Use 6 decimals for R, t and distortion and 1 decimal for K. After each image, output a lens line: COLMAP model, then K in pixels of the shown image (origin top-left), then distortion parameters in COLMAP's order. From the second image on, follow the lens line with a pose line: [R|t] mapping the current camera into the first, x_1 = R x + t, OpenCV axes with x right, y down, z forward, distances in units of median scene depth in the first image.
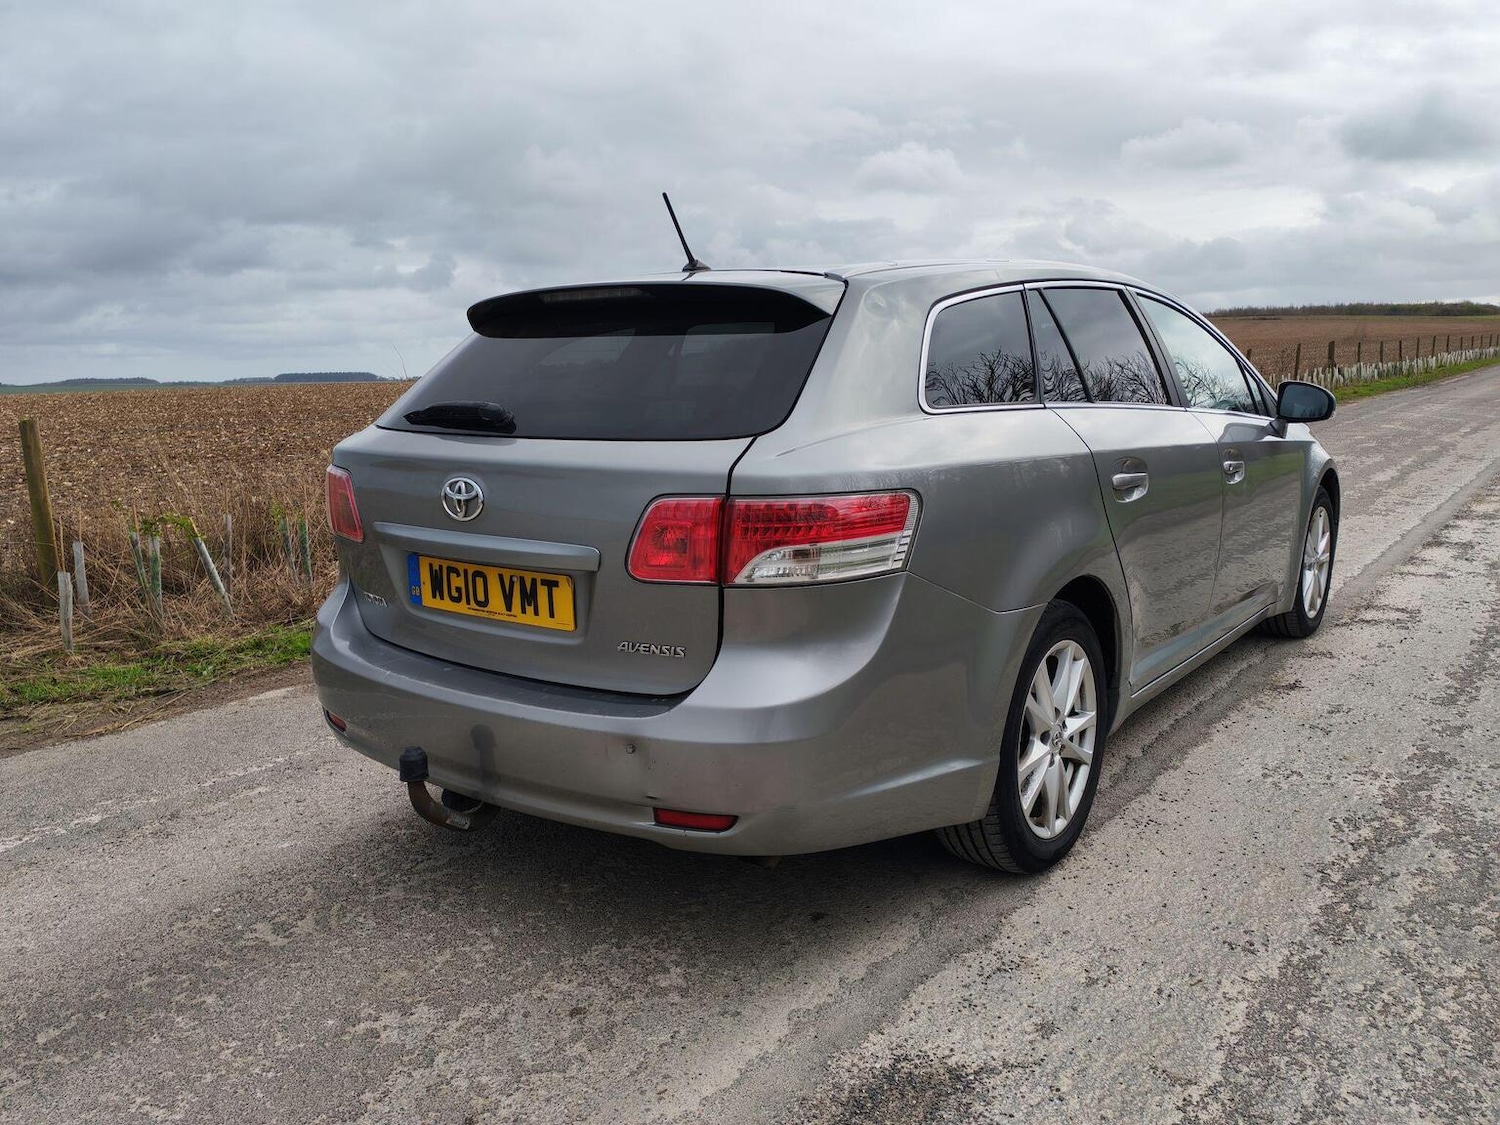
lens RADIAL K [[1126.3, 0, 750.0], [0, 1126.3, 562.5], [0, 0, 1]] dist [0.076274, -0.089298]
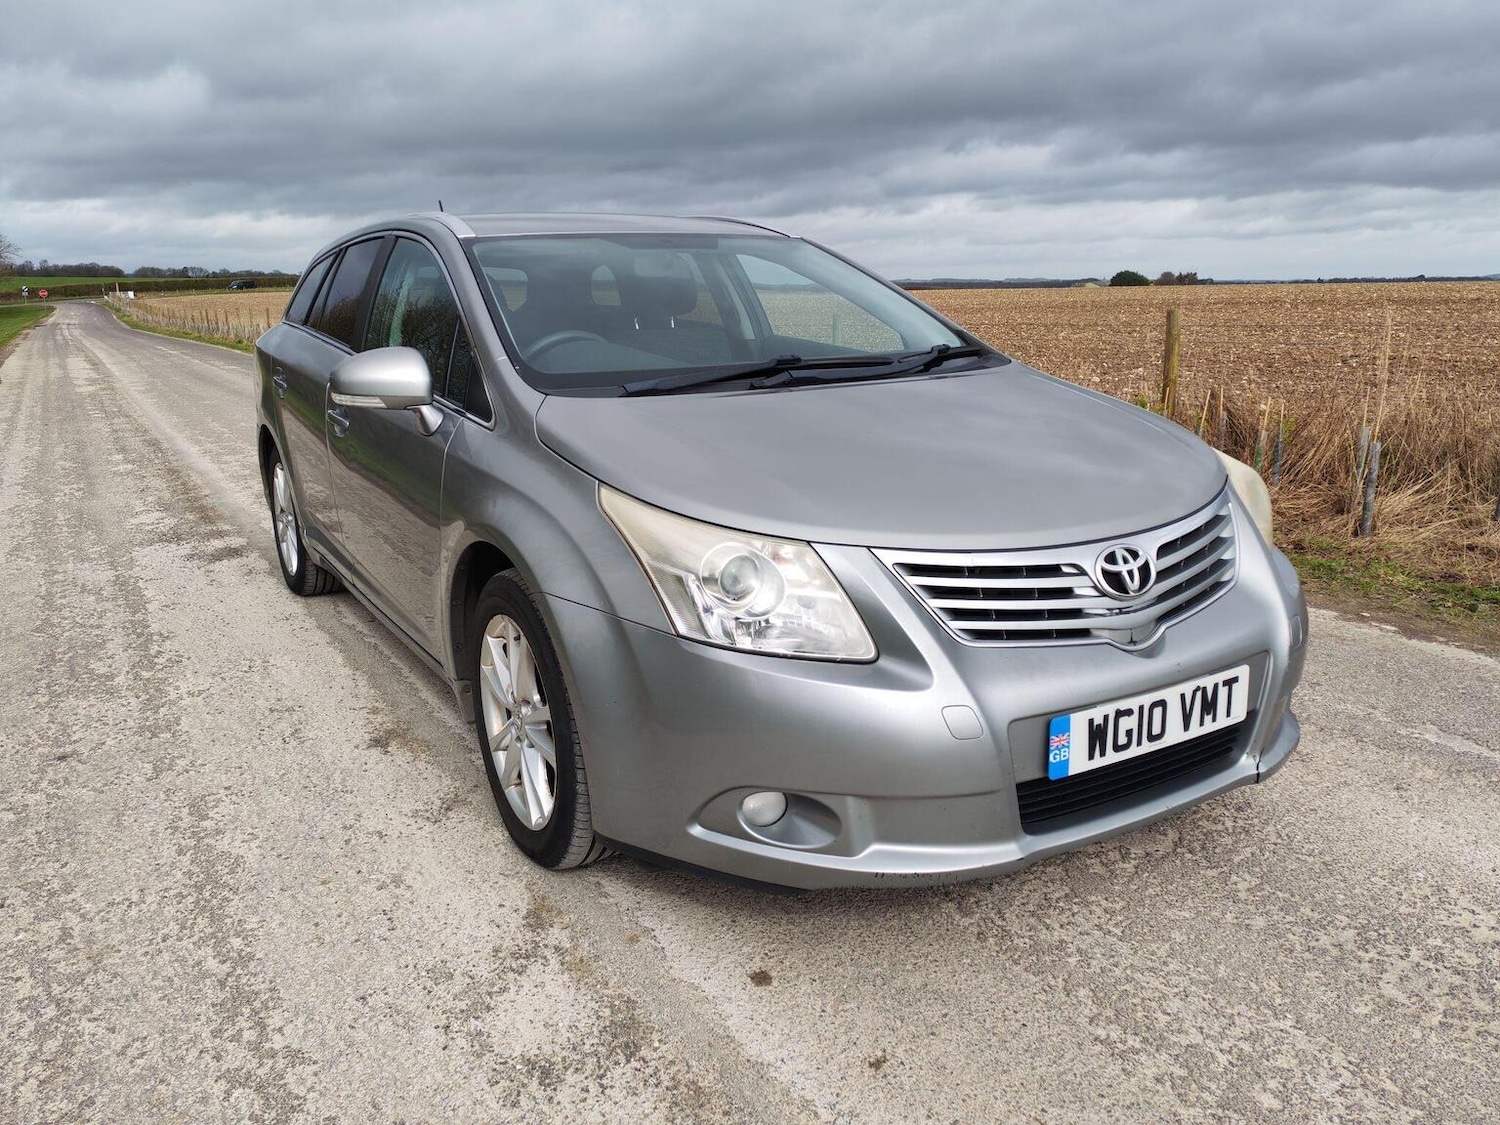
lens RADIAL K [[1126.3, 0, 741.0], [0, 1126.3, 548.1], [0, 0, 1]] dist [0.077911, -0.093939]
pose [[-0.366156, 0.213301, -0.905777, 1.734105], [-0.154323, 0.945977, 0.285152, -0.449451], [0.917668, 0.244192, -0.313458, 2.361802]]
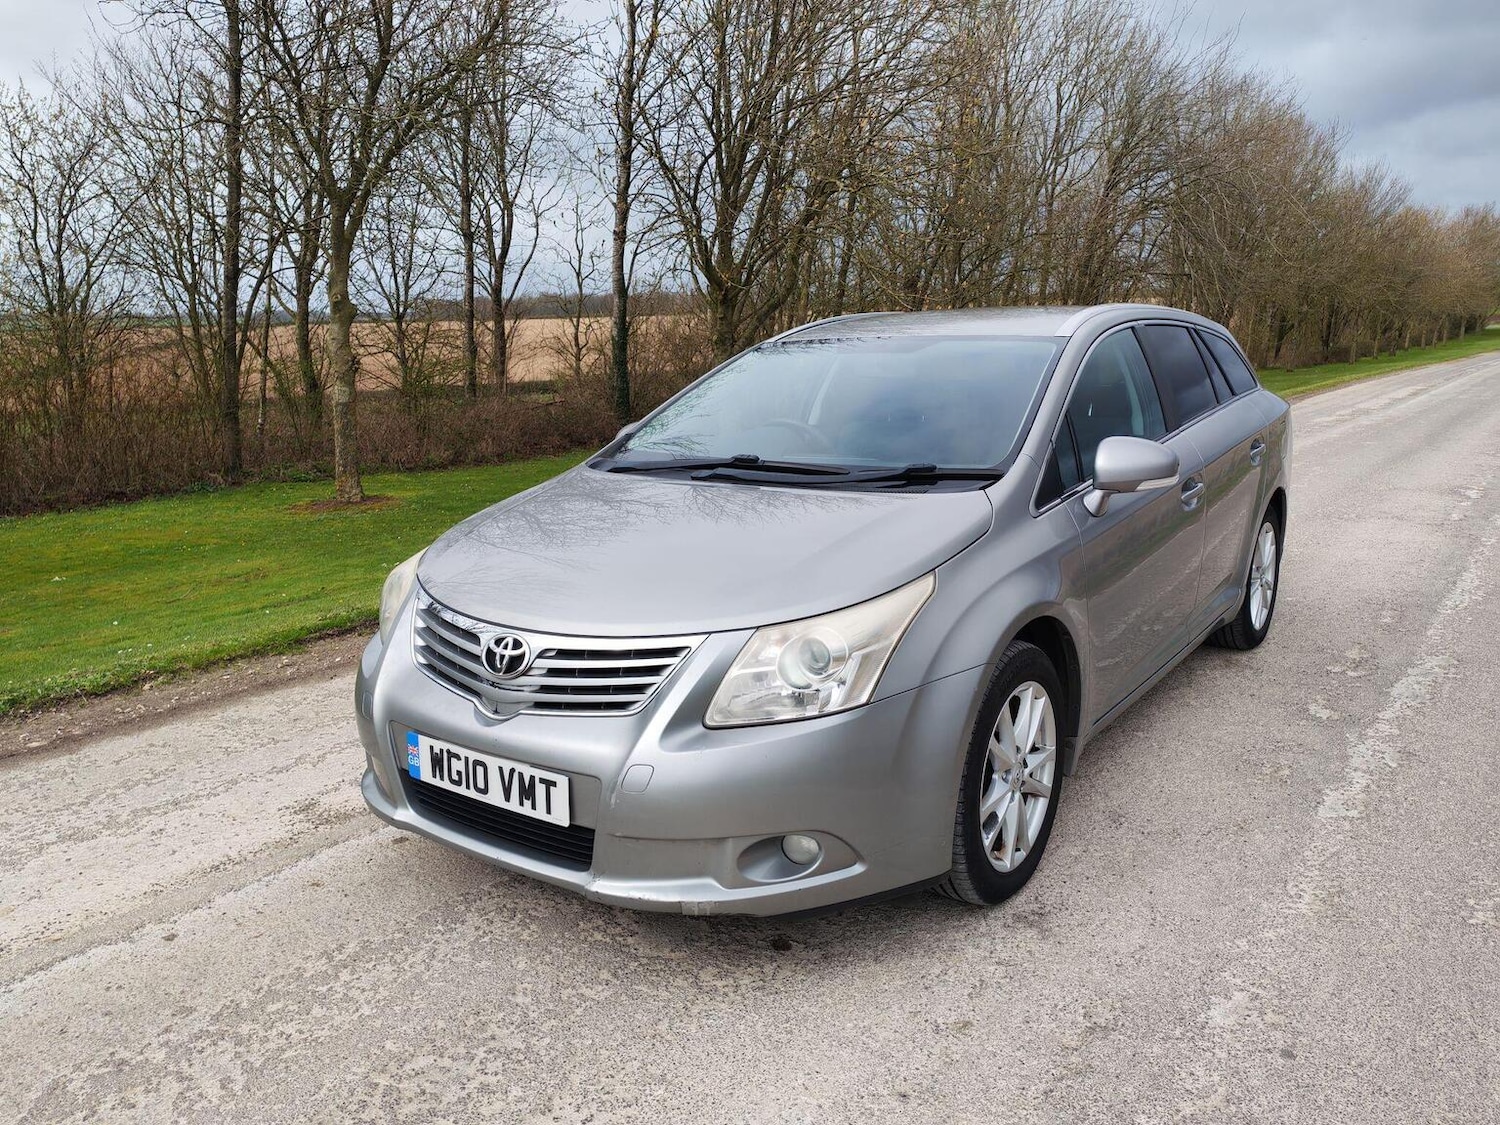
lens RADIAL K [[1126.3, 0, 750.0], [0, 1126.3, 562.5], [0, 0, 1]] dist [0.076274, -0.089298]
pose [[-0.999321, 0.017163, -0.032613, 0.710244], [0.003712, 0.927316, 0.374261, -0.695259], [0.036667, 0.373886, -0.926750, 3.272097]]
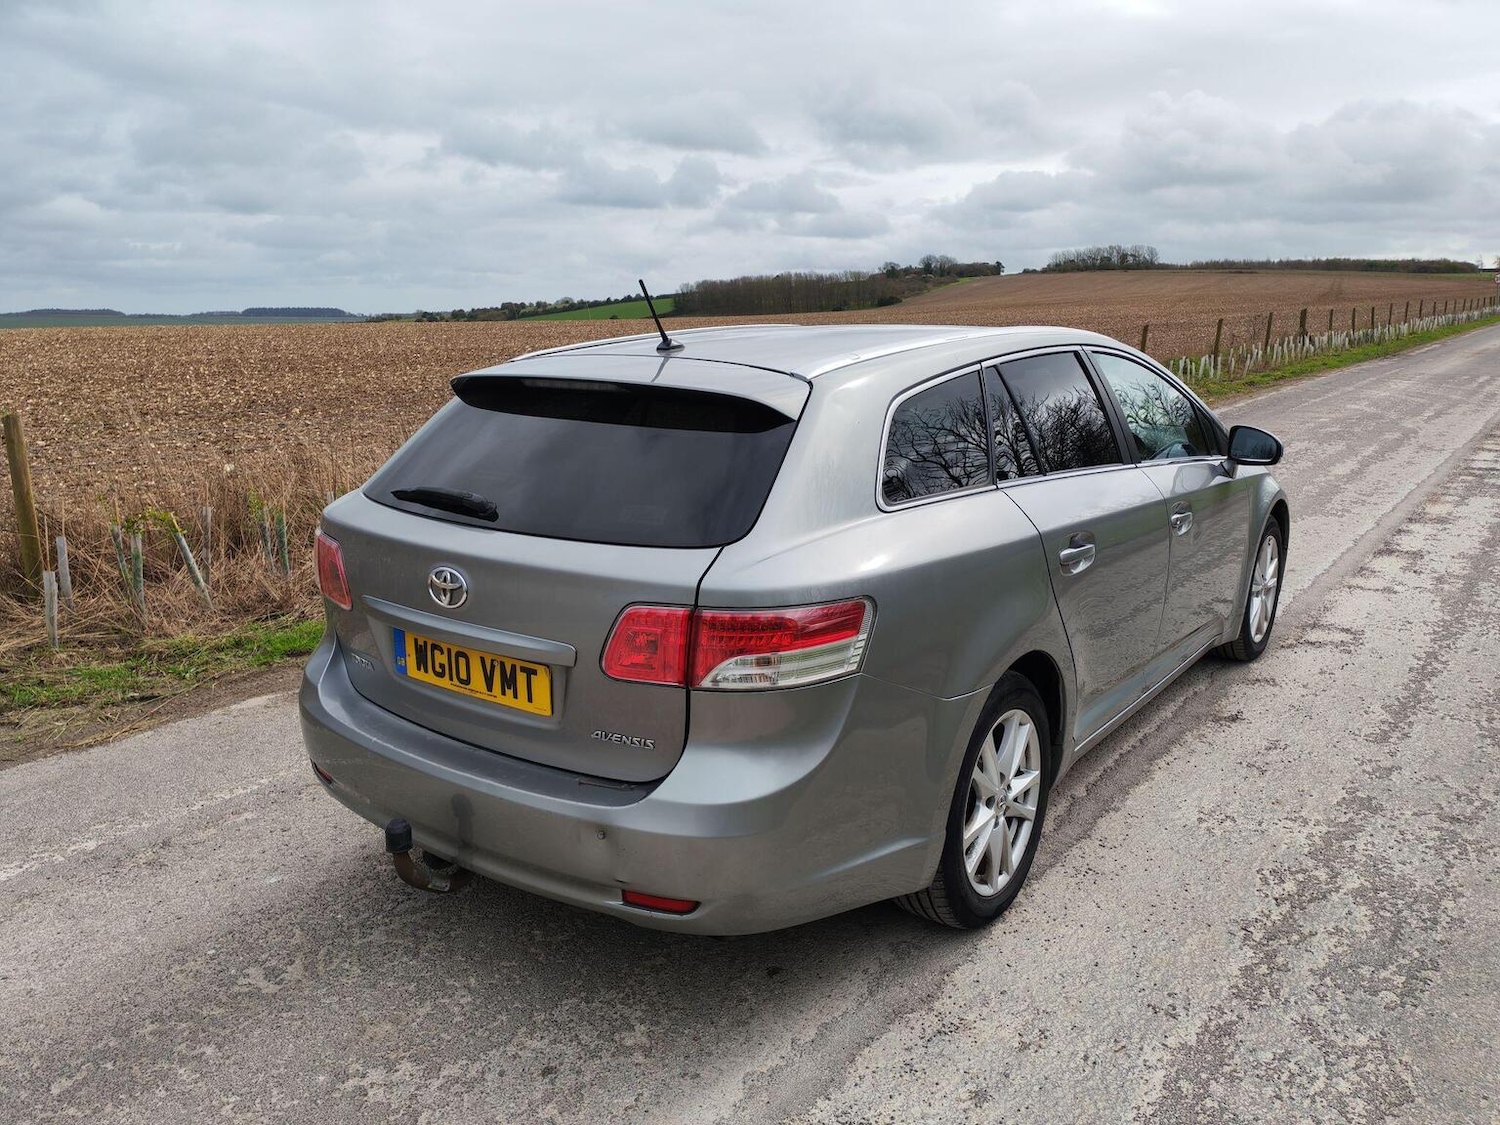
lens RADIAL K [[1128.8, 0, 724.7], [0, 1128.8, 542.3], [0, 0, 1]] dist [0.072174, -0.084500]
pose [[0.999819, 0.018150, 0.005677, 0.000271], [-0.018311, 0.999393, 0.029650, -0.123710], [-0.005136, -0.029748, 0.999544, -0.063009]]
